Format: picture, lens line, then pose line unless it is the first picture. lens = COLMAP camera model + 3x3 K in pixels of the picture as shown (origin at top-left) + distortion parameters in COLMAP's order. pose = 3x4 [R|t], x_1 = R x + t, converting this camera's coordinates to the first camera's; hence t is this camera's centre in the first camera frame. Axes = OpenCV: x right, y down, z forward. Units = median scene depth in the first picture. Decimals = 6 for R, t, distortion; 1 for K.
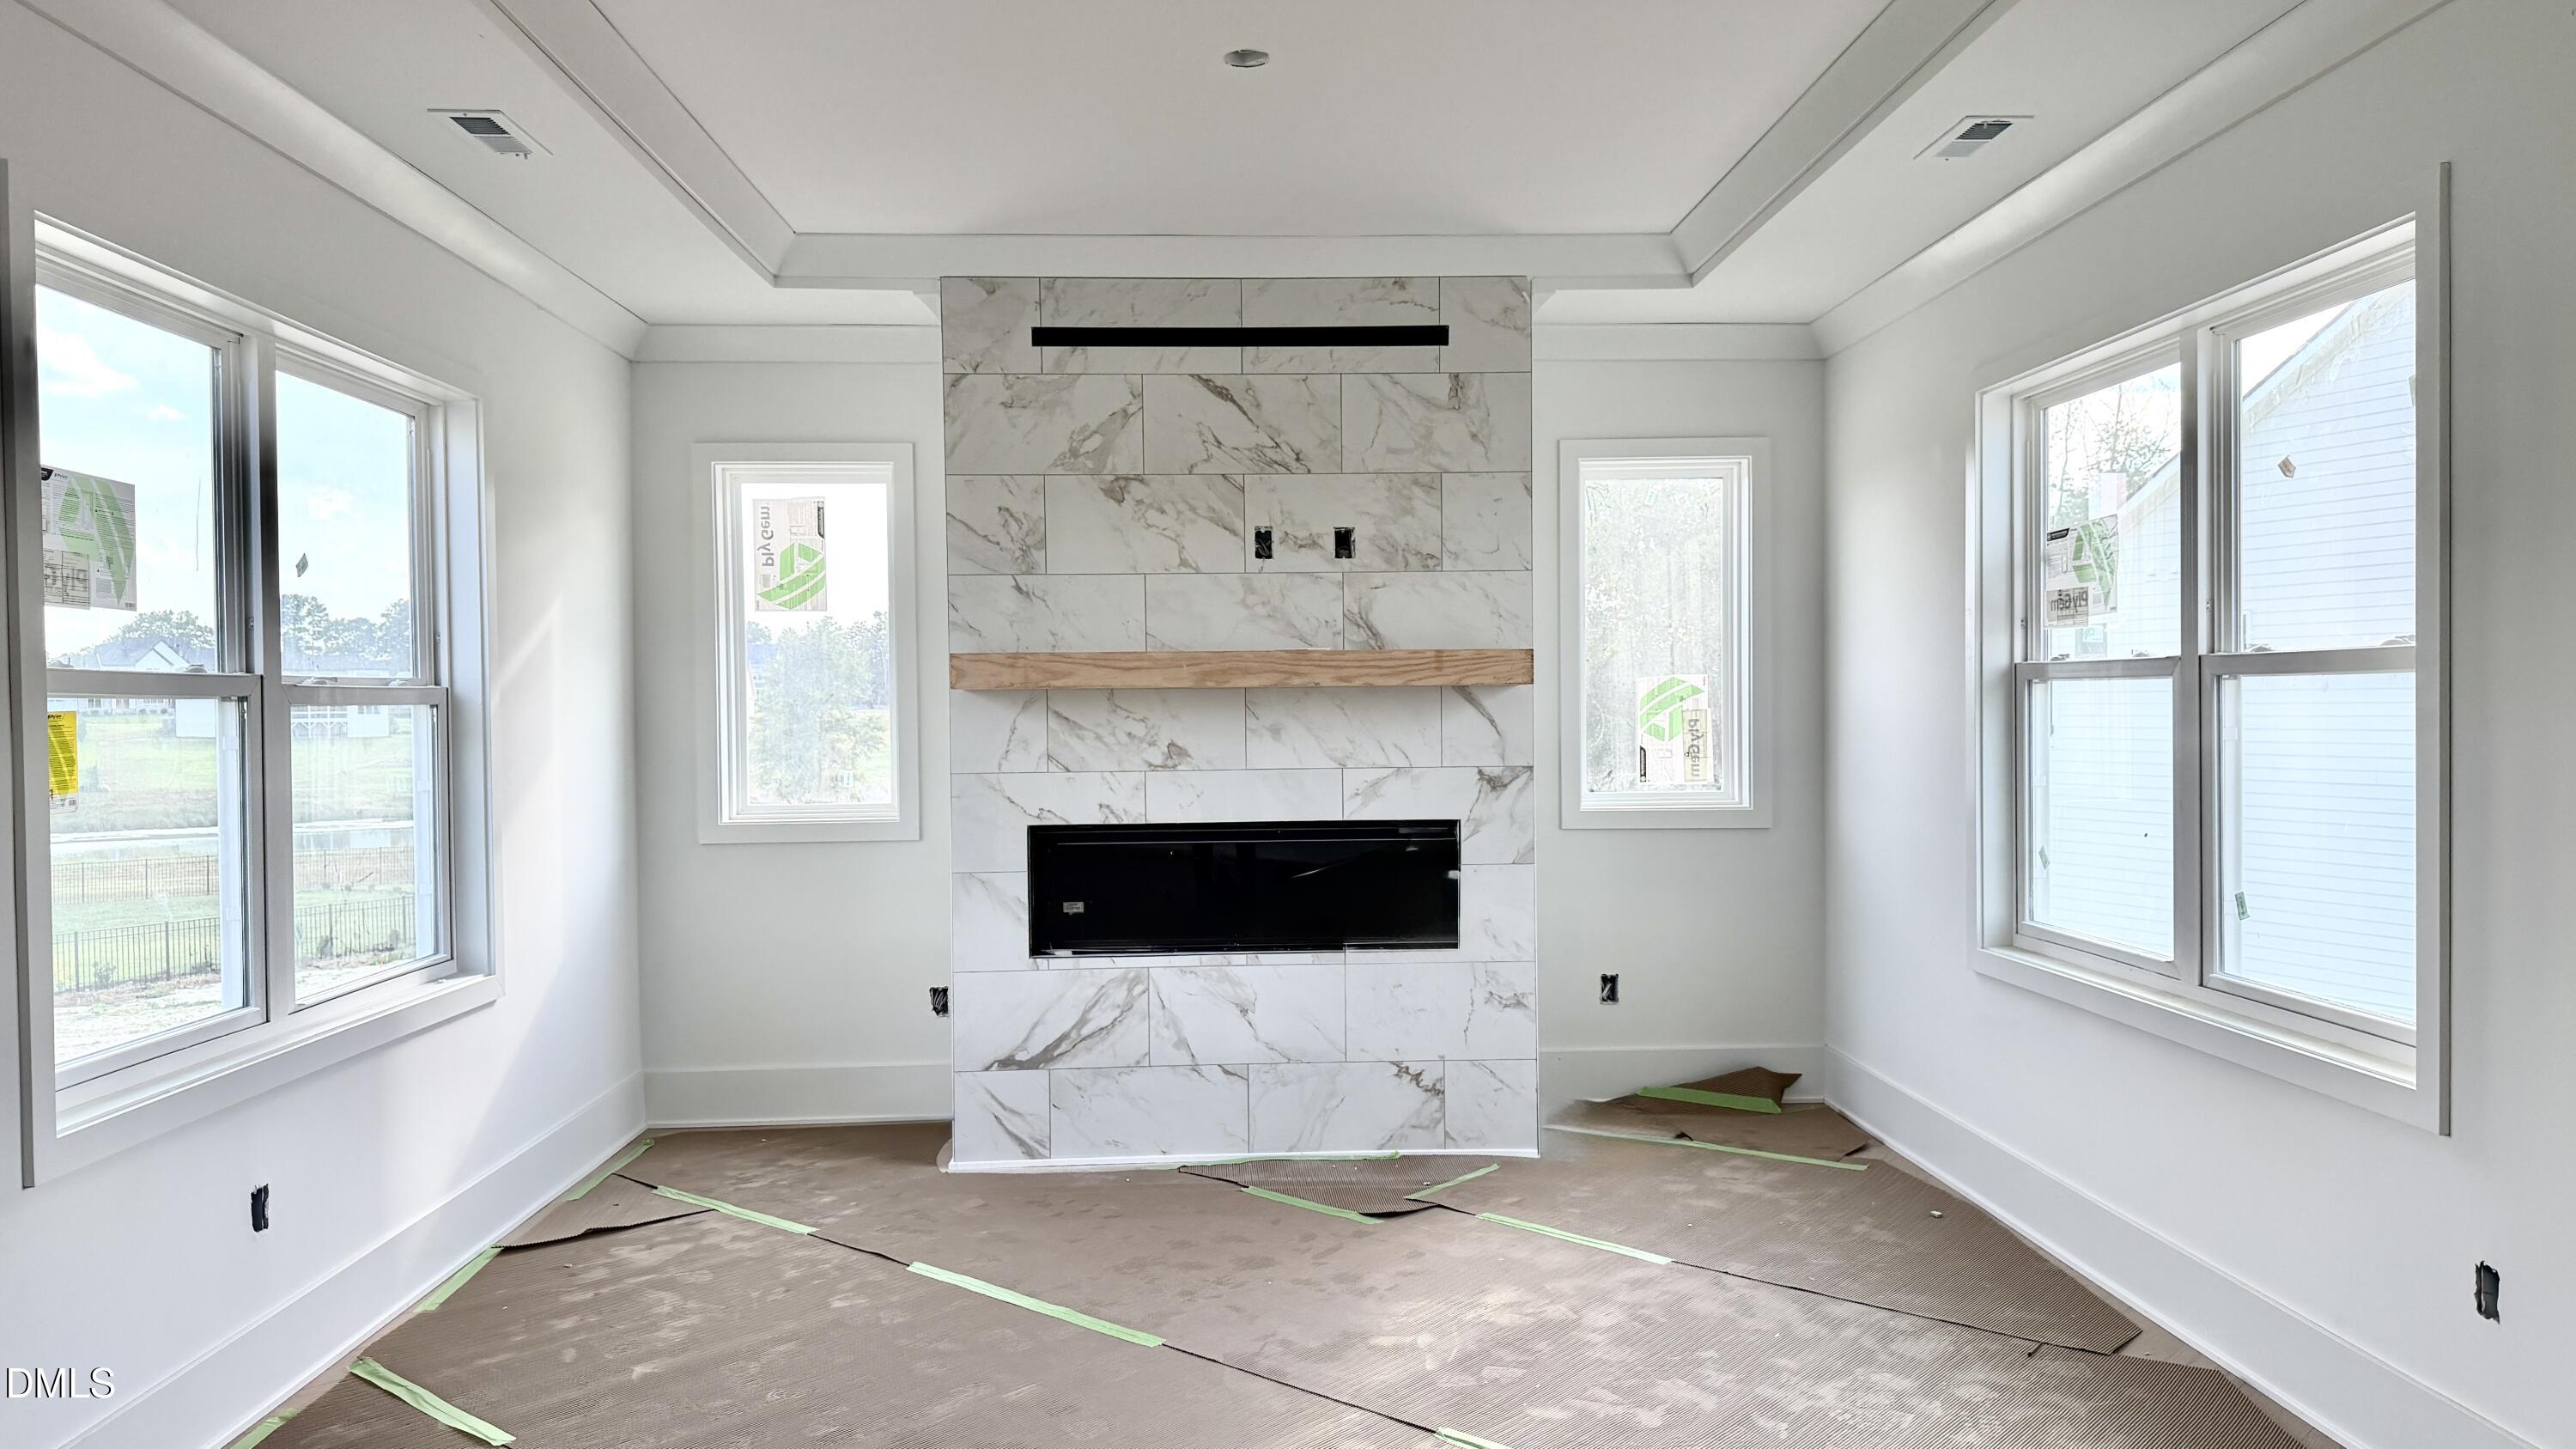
lens RADIAL K [[1789.2, 0, 1288.0], [0, 1789.2, 724.5], [0, 0, 1]] dist [0.099478, -0.128503]
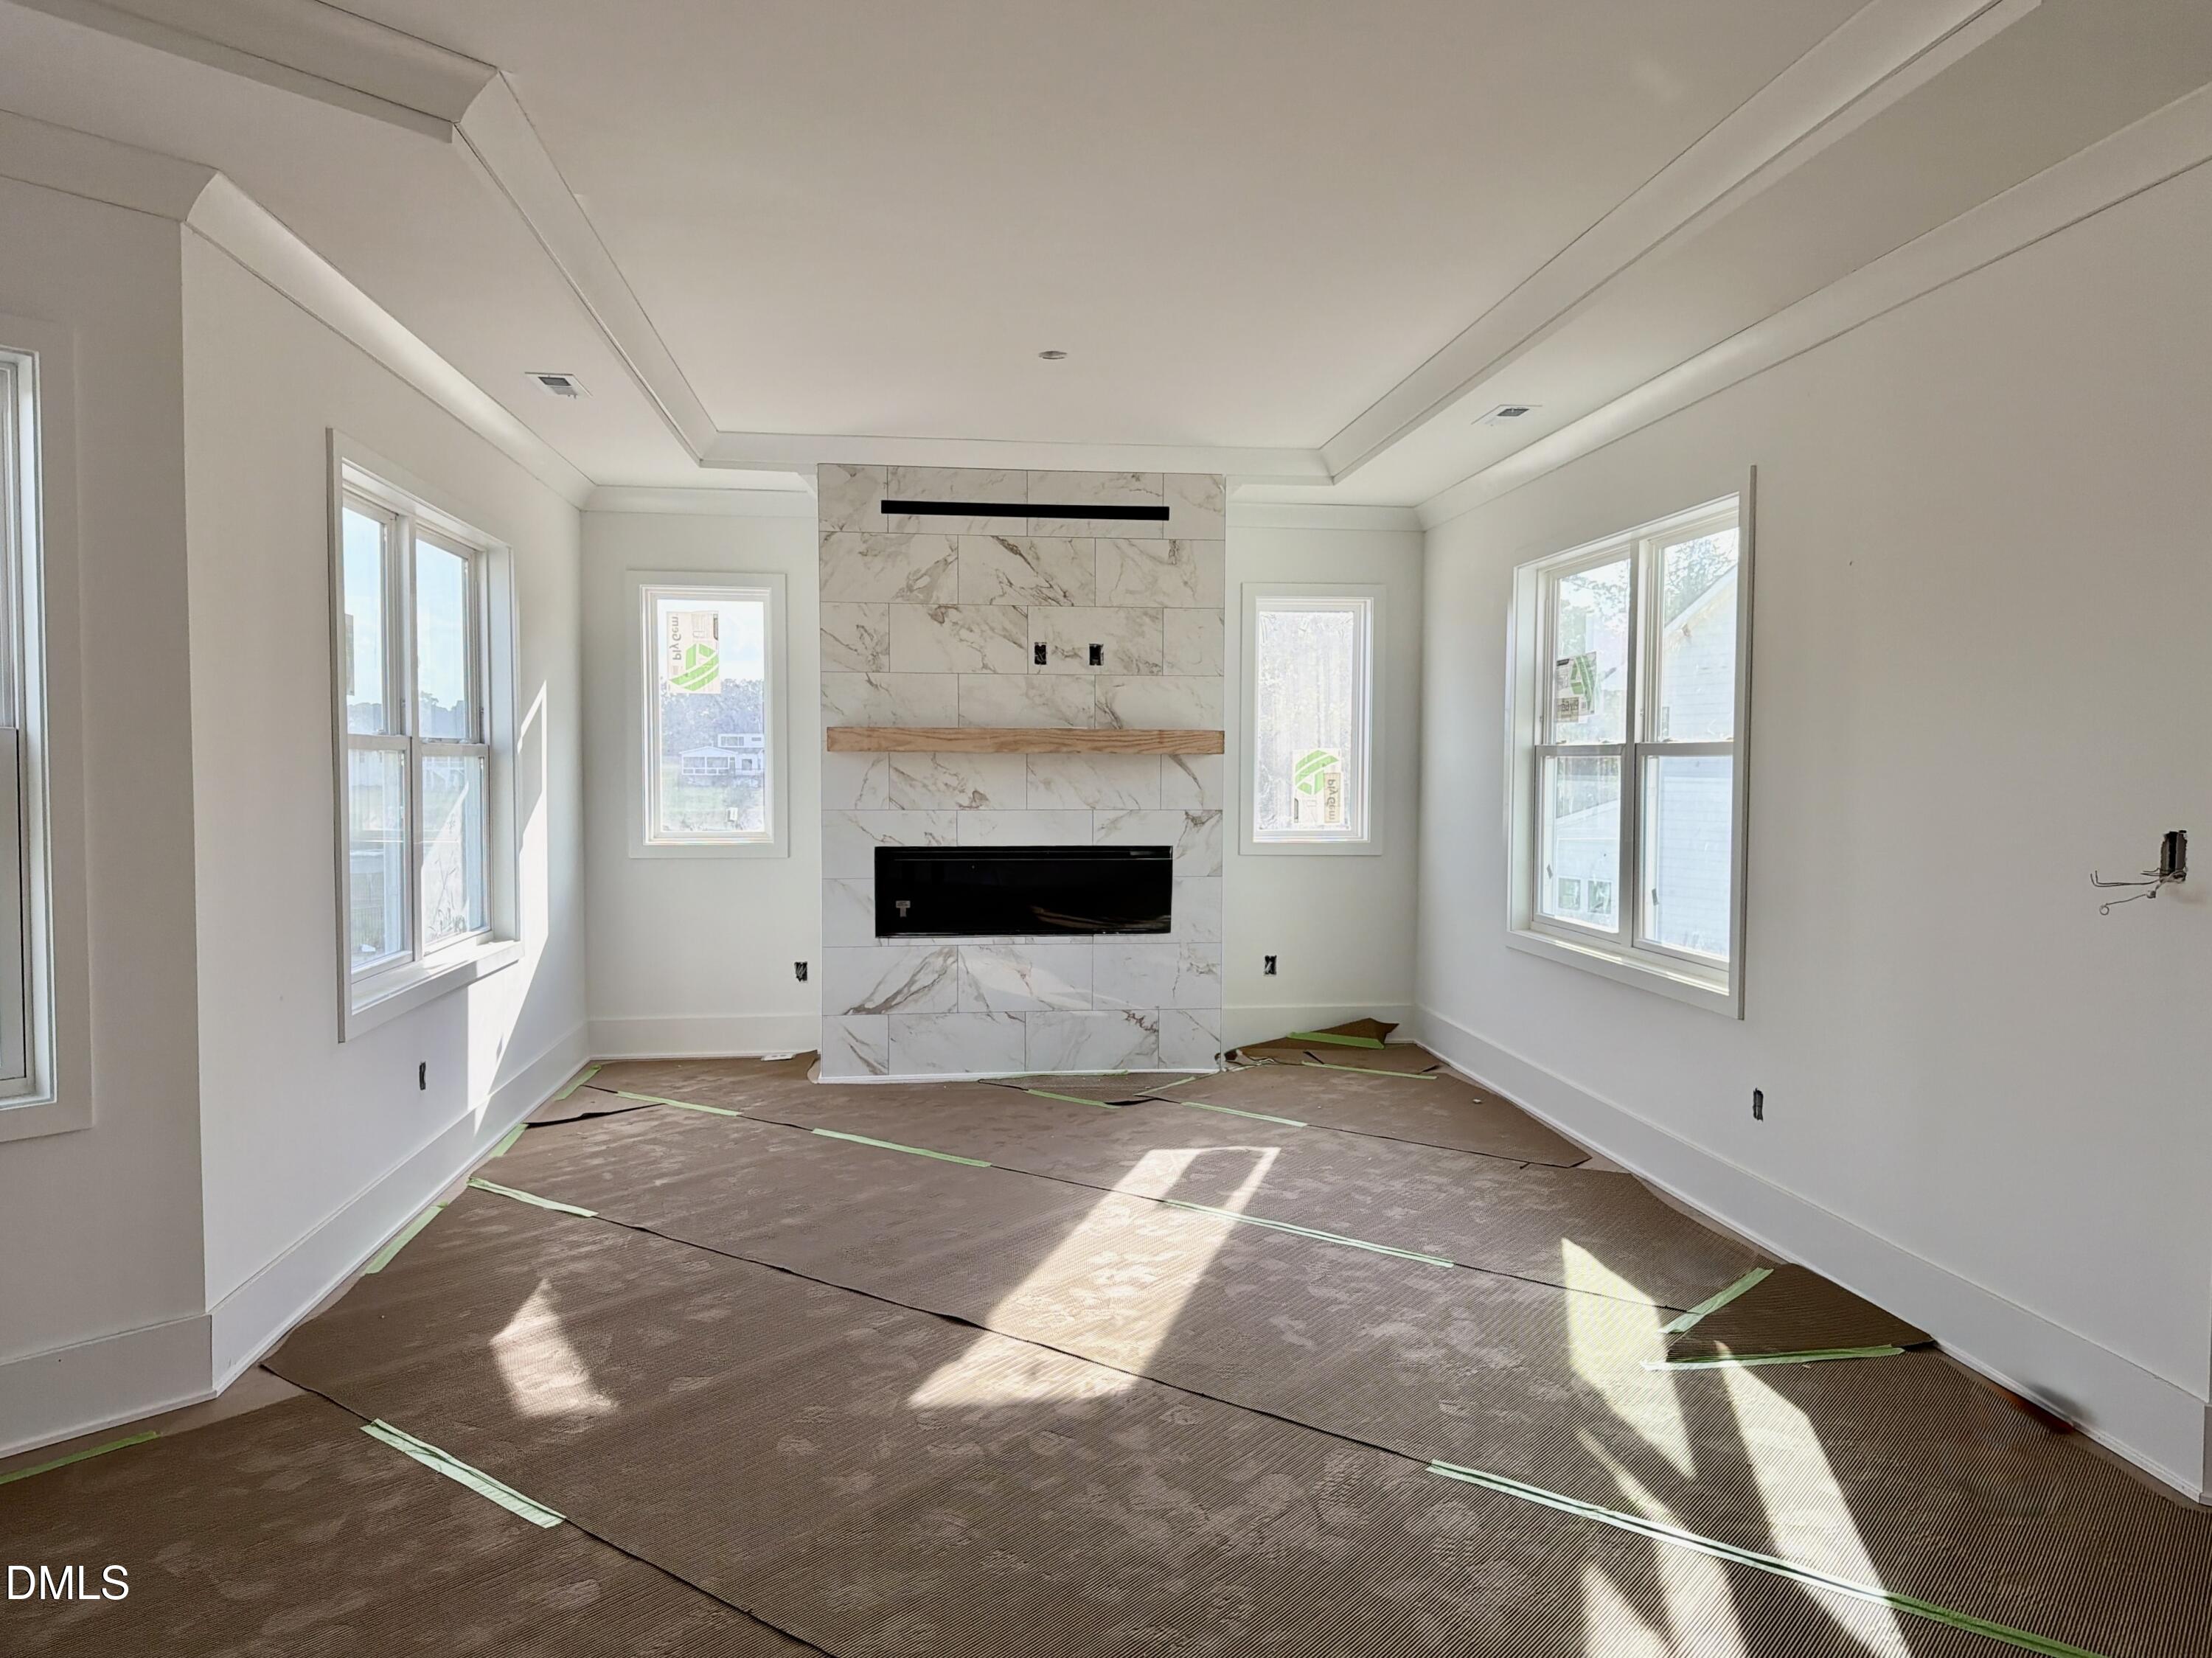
lens RADIAL K [[1564.7, 0, 1111.3], [0, 1564.7, 821.7], [0, 0, 1]] dist [0.088340, 0.000023]
pose [[0.997044, 0.011912, 0.075902, -0.051519], [-0.013829, 0.999597, 0.024779, 0.002473], [-0.075576, -0.025755, 0.996807, -0.273382]]
